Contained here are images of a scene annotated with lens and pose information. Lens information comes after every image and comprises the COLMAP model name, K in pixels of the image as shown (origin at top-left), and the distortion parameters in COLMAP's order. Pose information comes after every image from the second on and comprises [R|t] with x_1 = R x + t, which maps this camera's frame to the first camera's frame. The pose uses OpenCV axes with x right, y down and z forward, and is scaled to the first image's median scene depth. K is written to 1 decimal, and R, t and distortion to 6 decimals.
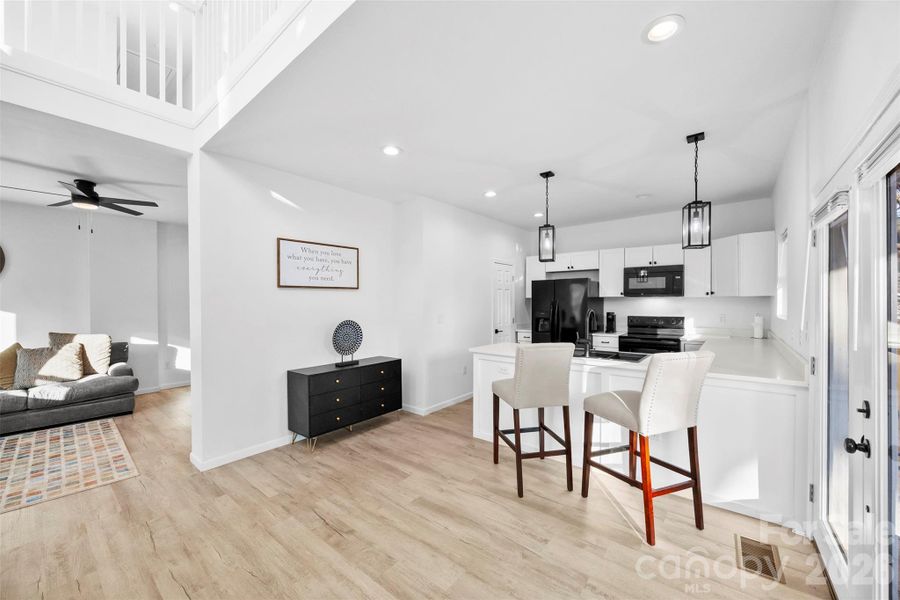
lens RADIAL K [[350.5, 0, 447.7], [0, 350.5, 304.1], [0, 0, 1]] dist [0.007122, -0.001877]
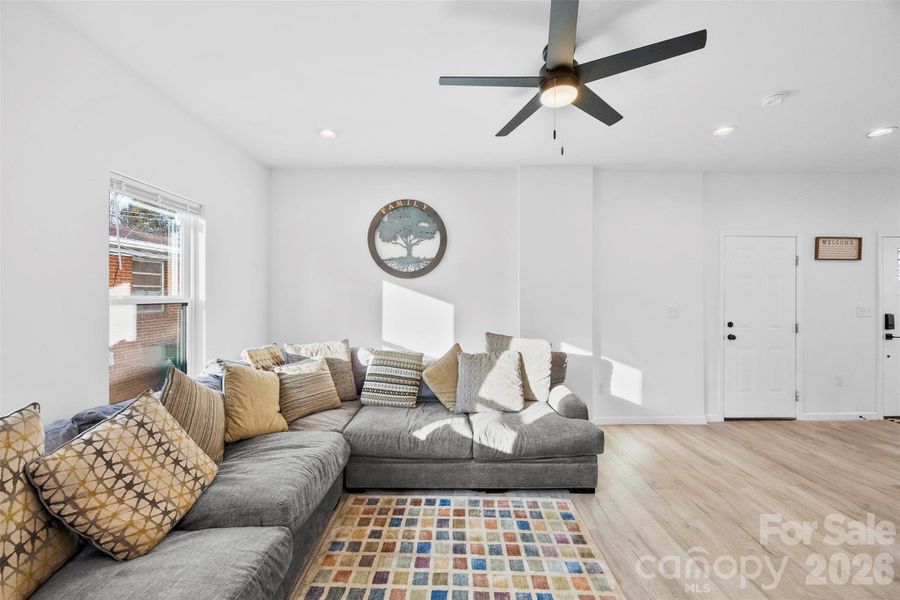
lens RADIAL K [[350.5, 0, 449.9], [0, 350.5, 296.3], [0, 0, 1]] dist [0.007122, -0.001877]
pose [[0.655758, 0.012642, -0.754865, -0.661511], [-0.009006, 0.999920, 0.008922, 0.002371], [0.754917, 0.000948, 0.655819, 0.493309]]
